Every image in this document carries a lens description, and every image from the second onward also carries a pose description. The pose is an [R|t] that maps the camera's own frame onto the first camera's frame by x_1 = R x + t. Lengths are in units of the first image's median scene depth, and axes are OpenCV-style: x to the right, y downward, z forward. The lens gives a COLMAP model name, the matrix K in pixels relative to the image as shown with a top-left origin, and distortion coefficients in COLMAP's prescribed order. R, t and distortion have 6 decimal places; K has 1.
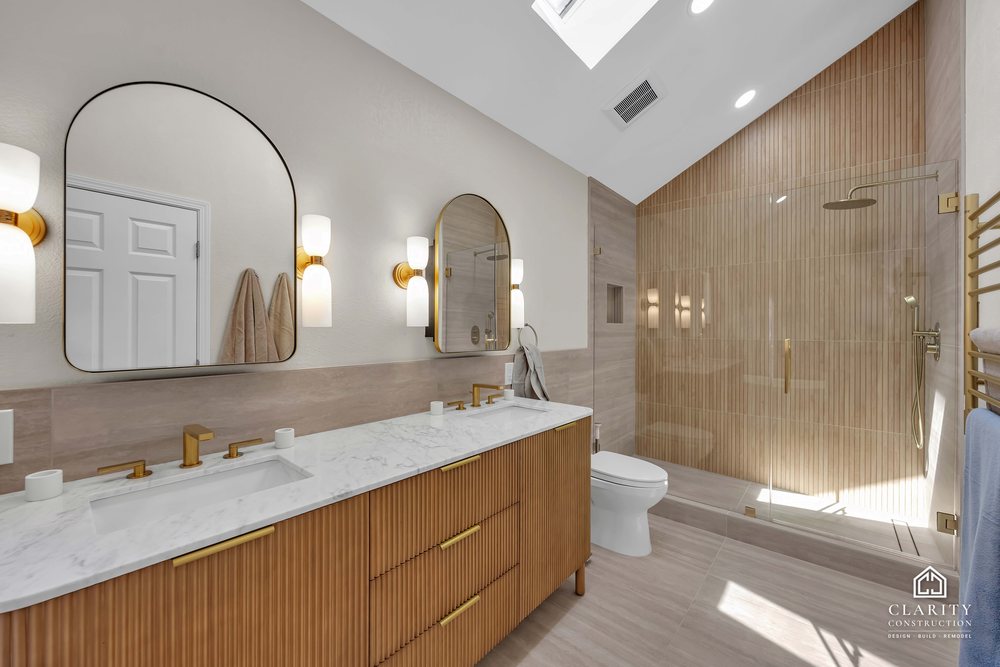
lens RADIAL K [[384.3, 0, 494.0], [0, 384.3, 331.2], [0, 0, 1]] dist [-0.001941, -0.000232]
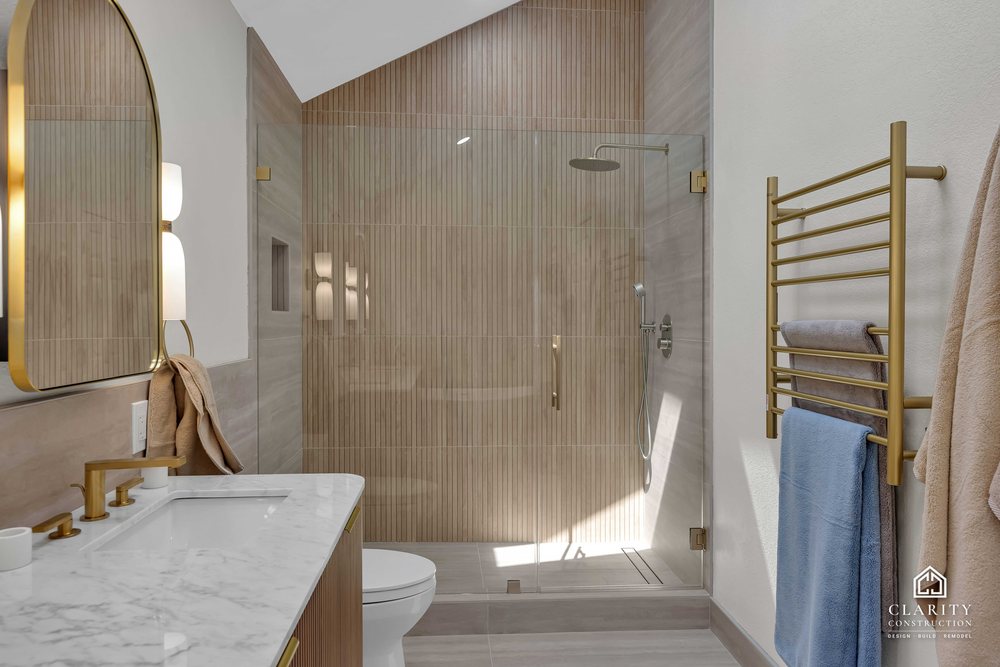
lens RADIAL K [[657.0, 0, 487.5], [0, 657.0, 327.3], [0, 0, 1]] dist [-0.003006, -0.001092]
pose [[0.706074, -0.006795, 0.708105, -0.217185], [0.002995, 0.999974, 0.006609, -0.004634], [-0.708131, -0.002546, 0.706076, 0.214344]]
